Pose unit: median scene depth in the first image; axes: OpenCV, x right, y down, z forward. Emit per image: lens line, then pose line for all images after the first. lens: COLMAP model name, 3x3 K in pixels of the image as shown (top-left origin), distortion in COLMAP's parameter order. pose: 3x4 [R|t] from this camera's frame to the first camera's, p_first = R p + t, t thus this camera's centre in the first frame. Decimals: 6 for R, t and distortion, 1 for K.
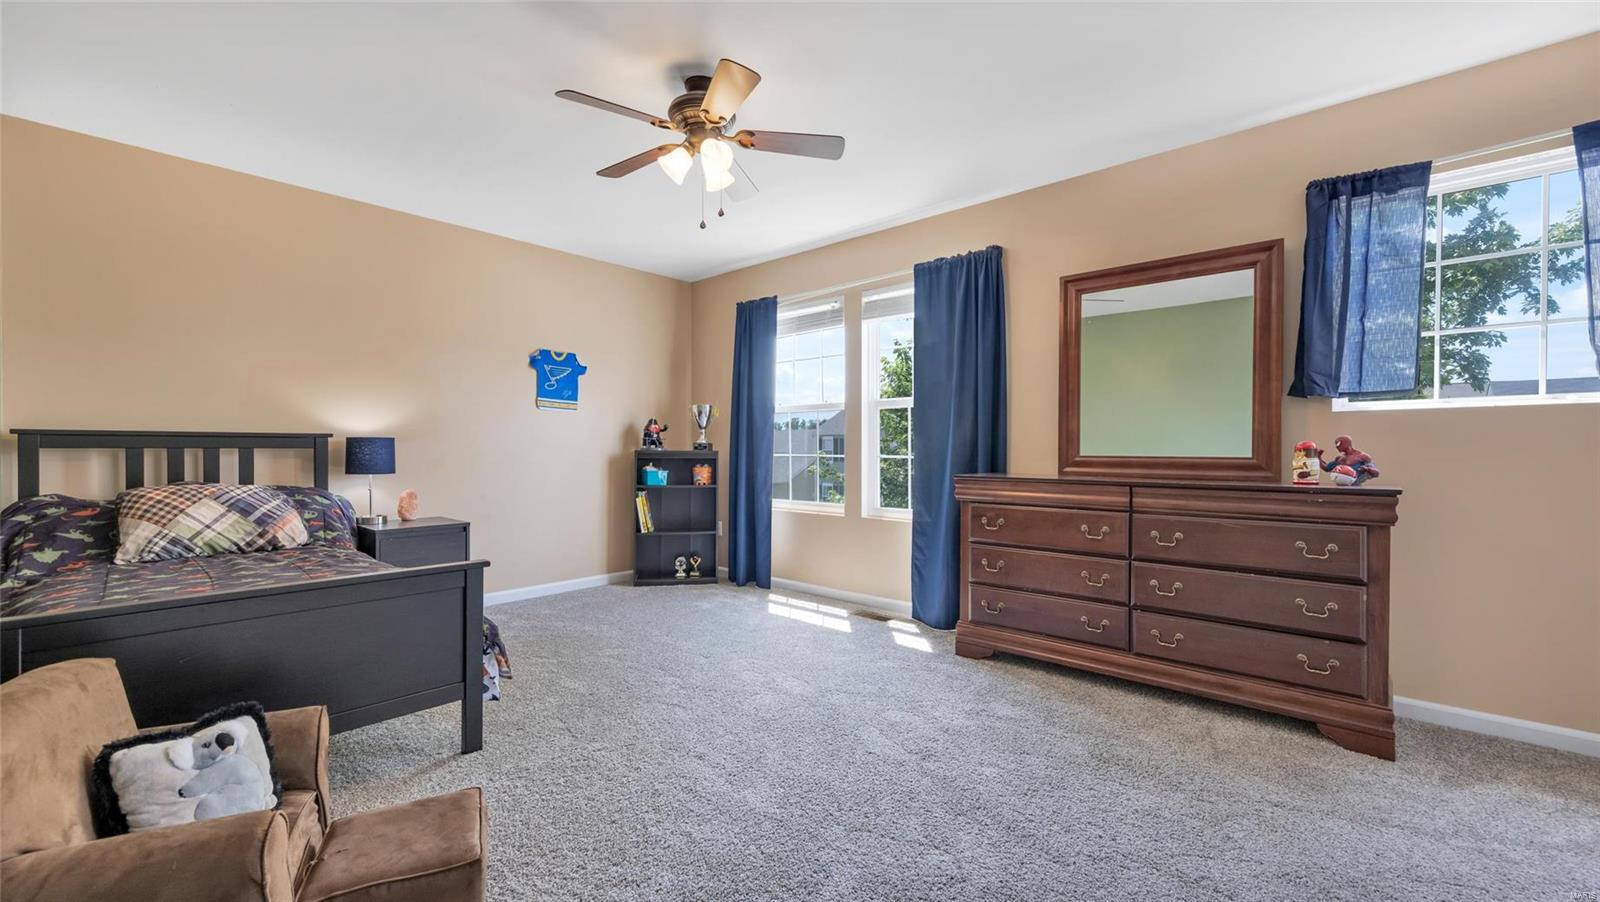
lens RADIAL K [[629.7, 0, 801.3], [0, 629.7, 454.0], [0, 0, 1]] dist [0.007334, -0.000130]
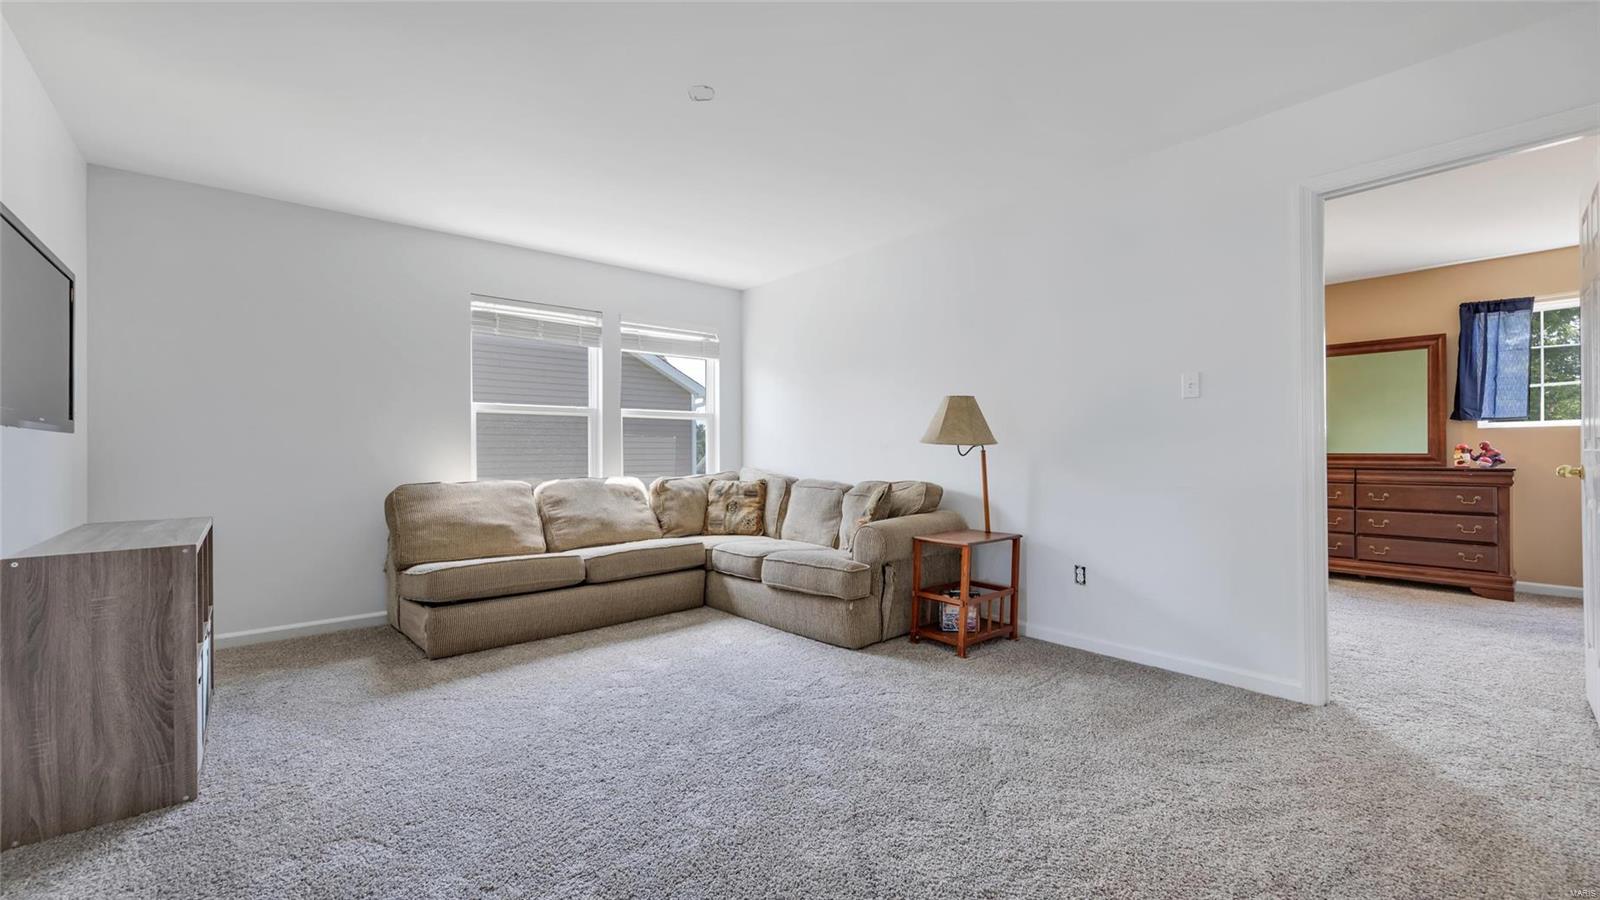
lens RADIAL K [[629.7, 0, 799.2], [0, 629.7, 449.3], [0, 0, 1]] dist [0.007334, -0.000130]
pose [[0.990965, -0.007528, -0.133909, -0.904949], [0.006159, 0.999924, -0.010635, 0.001808], [0.133979, 0.009715, 0.990937, -1.137304]]
